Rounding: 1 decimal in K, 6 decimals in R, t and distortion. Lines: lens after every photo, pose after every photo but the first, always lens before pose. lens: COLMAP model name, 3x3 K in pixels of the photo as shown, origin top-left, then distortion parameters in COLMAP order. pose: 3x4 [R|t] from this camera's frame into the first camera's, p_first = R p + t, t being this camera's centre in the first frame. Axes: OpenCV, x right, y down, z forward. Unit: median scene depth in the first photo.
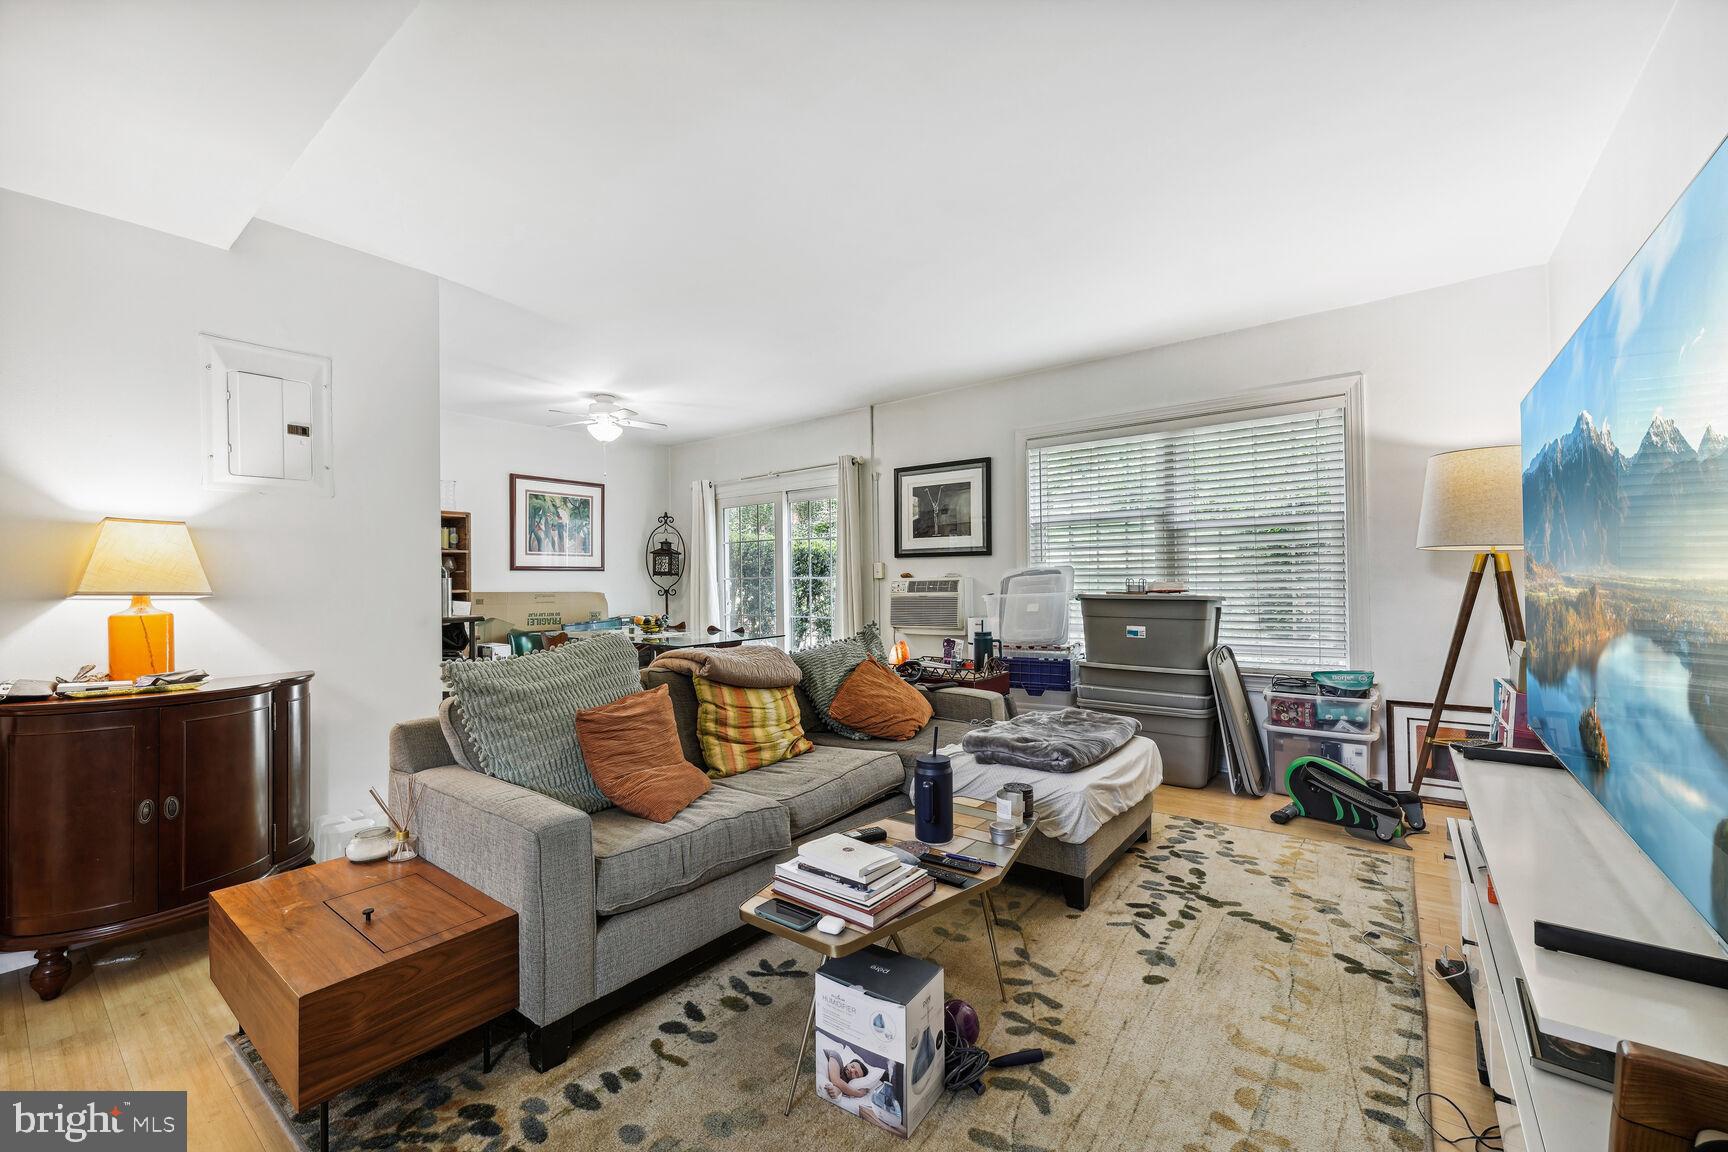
lens RADIAL K [[690.4, 0, 866.6], [0, 690.4, 581.6], [0, 0, 1]] dist [0.001083, 0.000043]
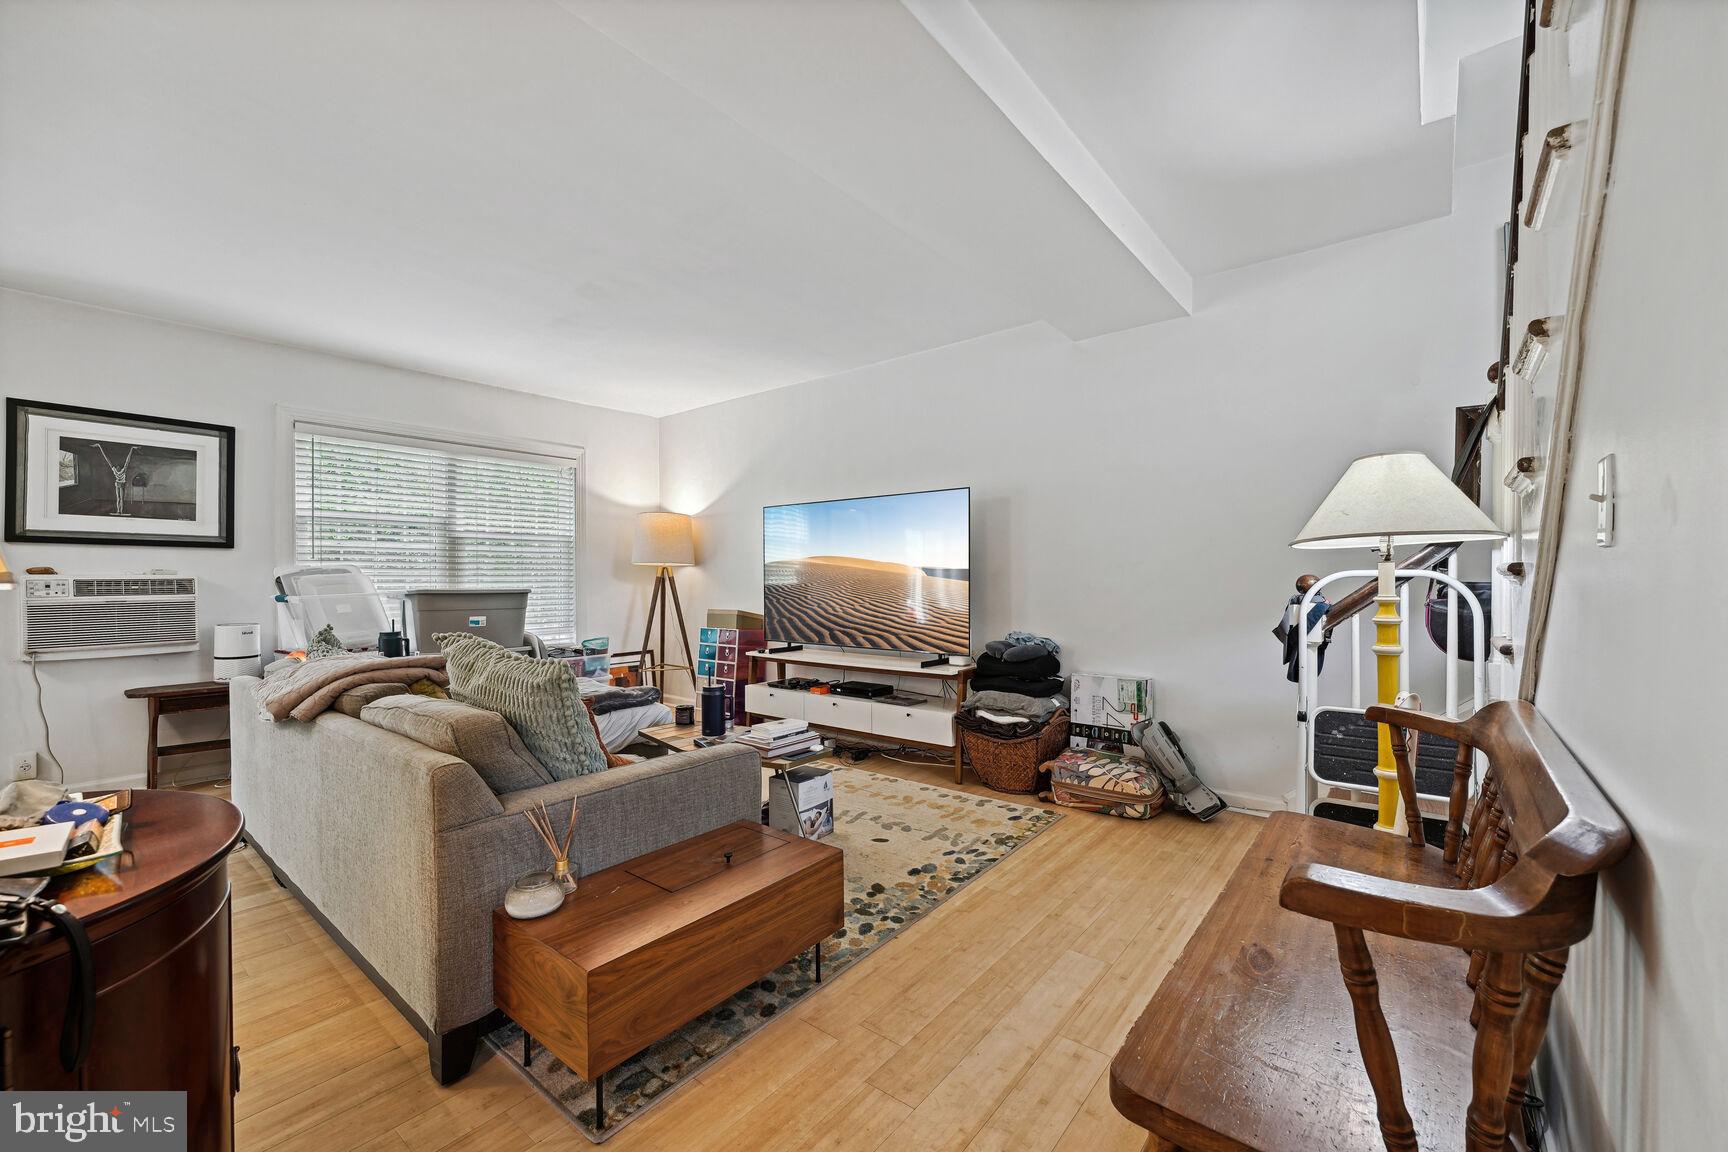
lens RADIAL K [[690.4, 0, 866.6], [0, 690.4, 581.6], [0, 0, 1]] dist [0.001083, 0.000043]
pose [[0.027543, 0.004255, 0.999612, -0.611728], [-0.001797, 0.999990, -0.004207, 0.003112], [-0.999619, -0.001680, 0.027550, 0.234157]]
